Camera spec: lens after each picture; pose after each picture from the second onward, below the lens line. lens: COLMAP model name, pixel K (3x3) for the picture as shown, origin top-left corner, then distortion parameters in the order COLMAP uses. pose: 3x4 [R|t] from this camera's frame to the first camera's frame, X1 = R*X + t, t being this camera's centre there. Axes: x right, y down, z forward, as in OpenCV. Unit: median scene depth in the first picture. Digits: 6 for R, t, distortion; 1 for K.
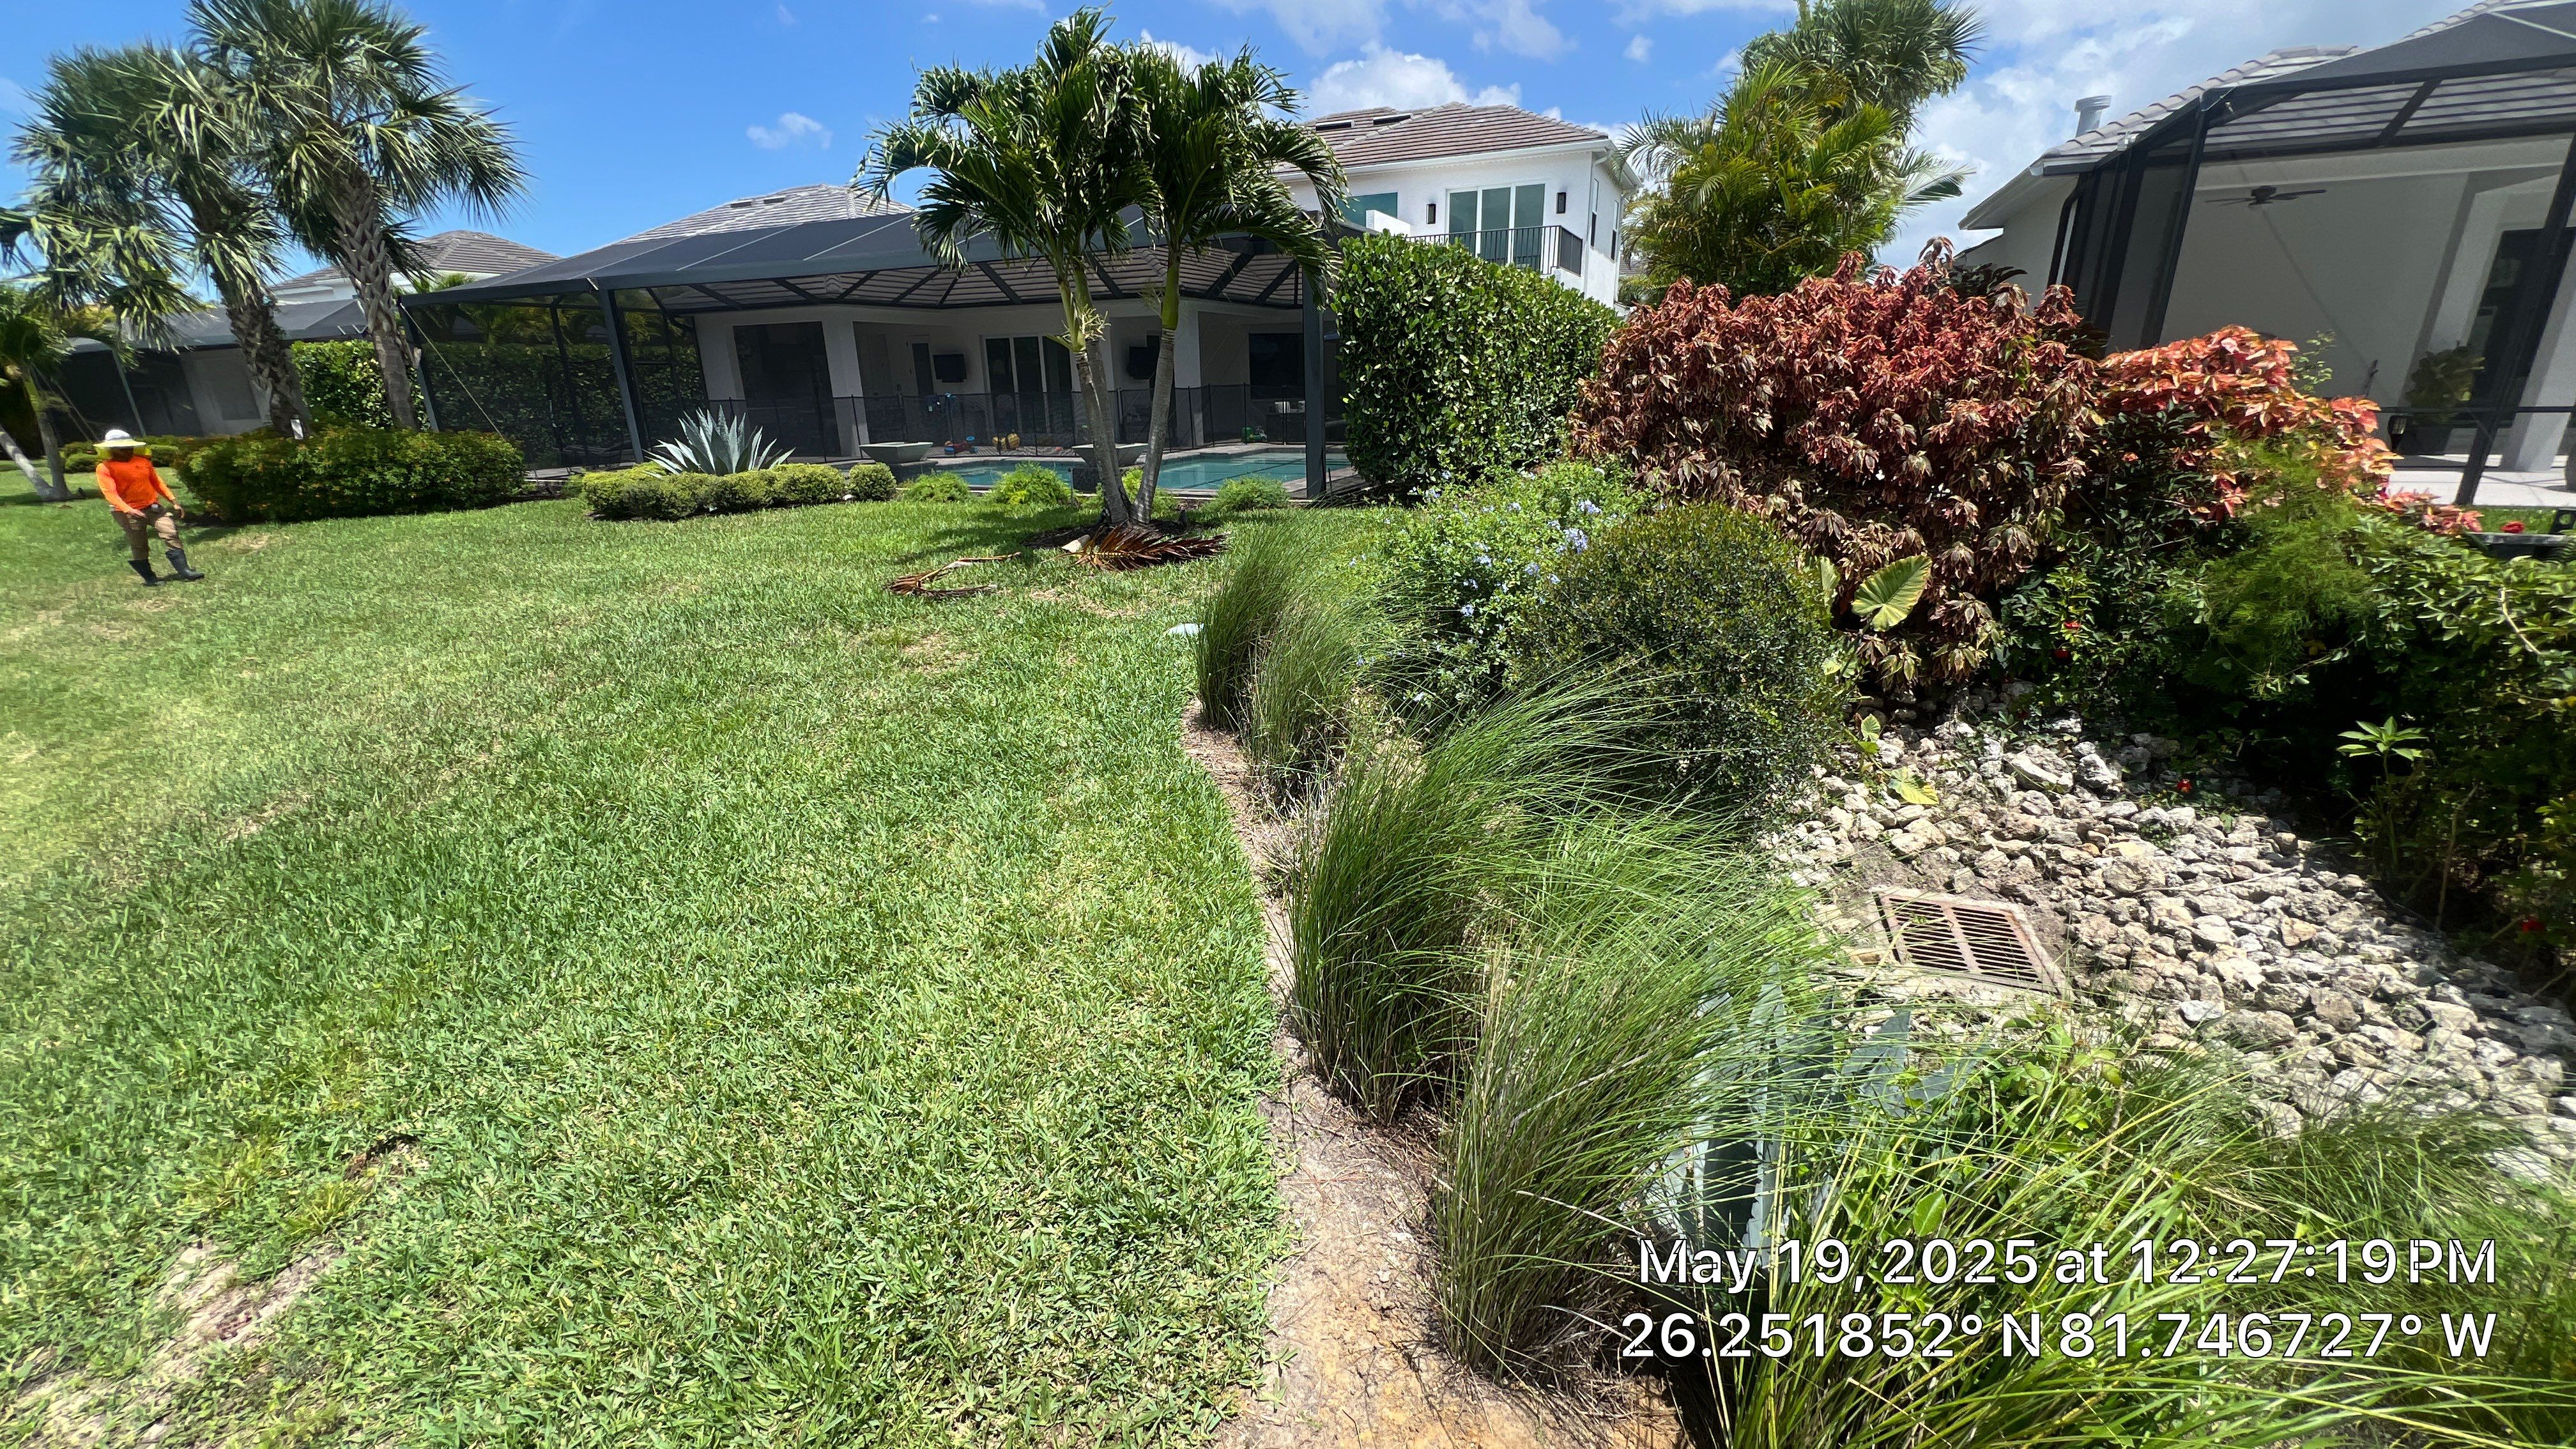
lens RADIAL K [[1022.4, 0, 1288.0], [0, 1022.4, 724.5], [0, 0, 1]] dist [-0.008538, 0.000672]
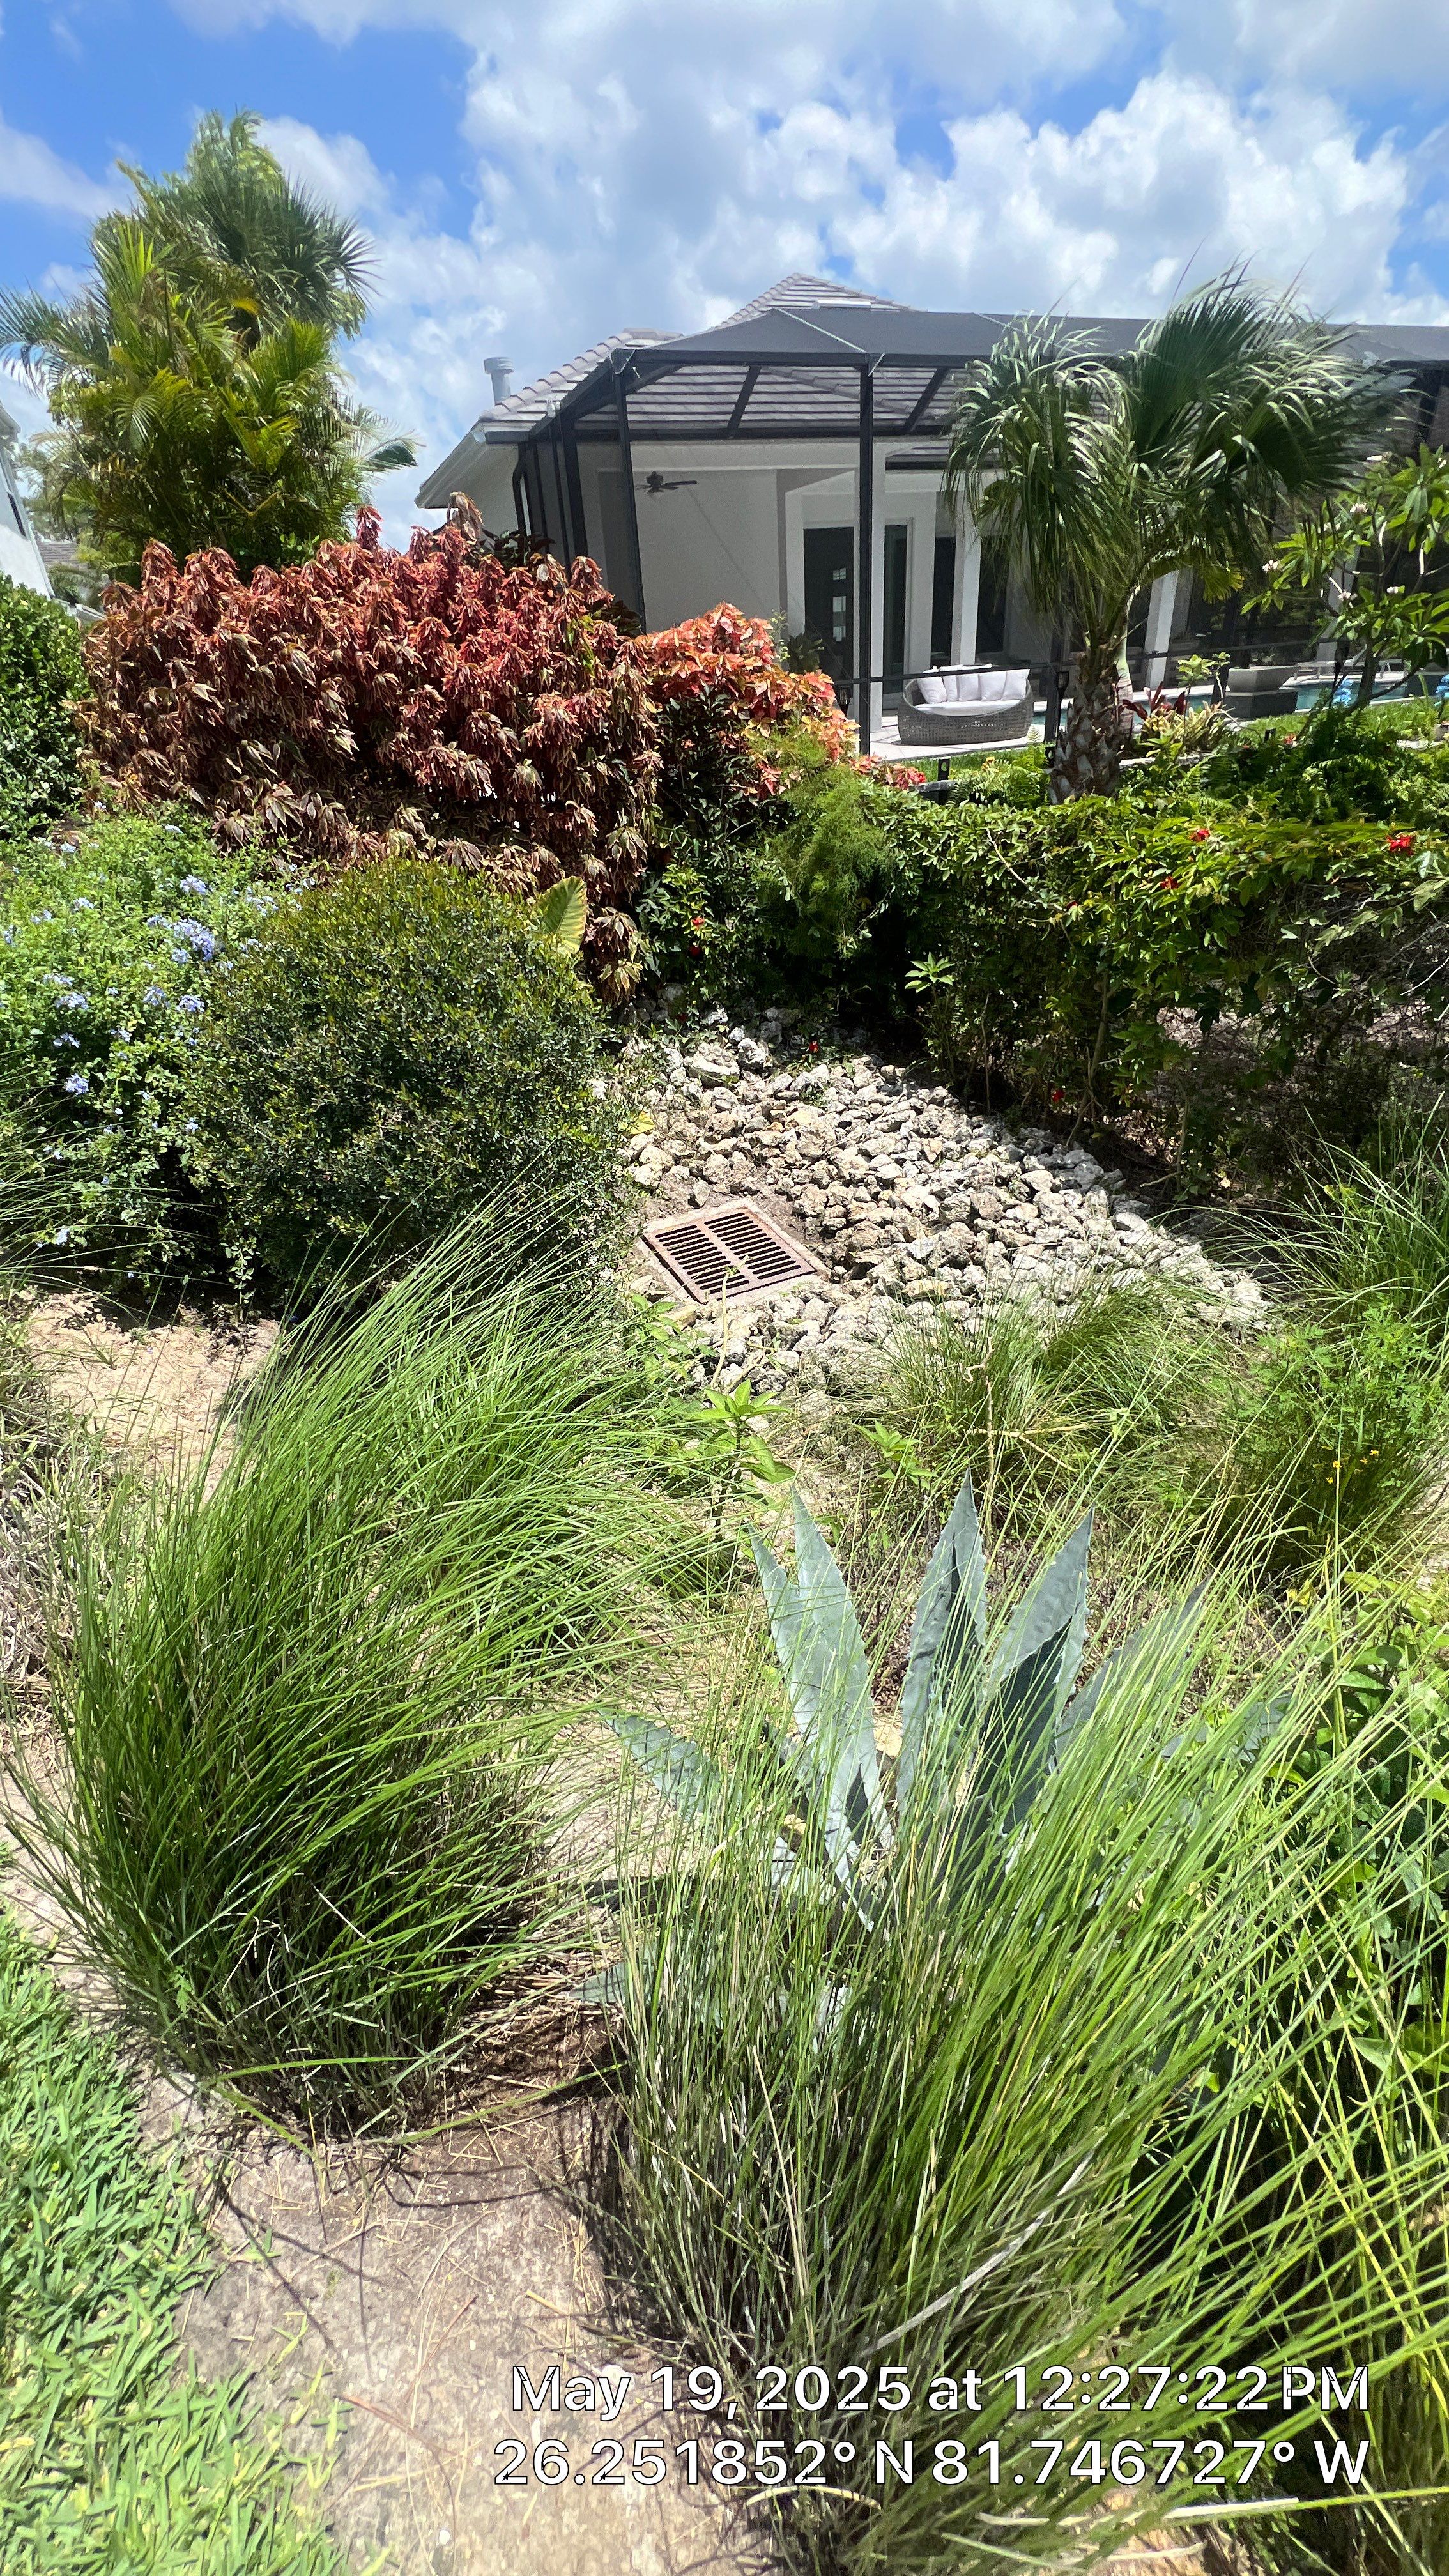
lens RADIAL K [[1022.4, 0, 724.5], [0, 1022.4, 1288.0], [0, 0, 1]] dist [-0.008538, 0.000672]
pose [[0.701523, -0.398238, 0.590992, 0.022381], [0.272450, 0.916168, 0.293950, -0.056618], [-0.658510, -0.045197, 0.751213, 0.188135]]
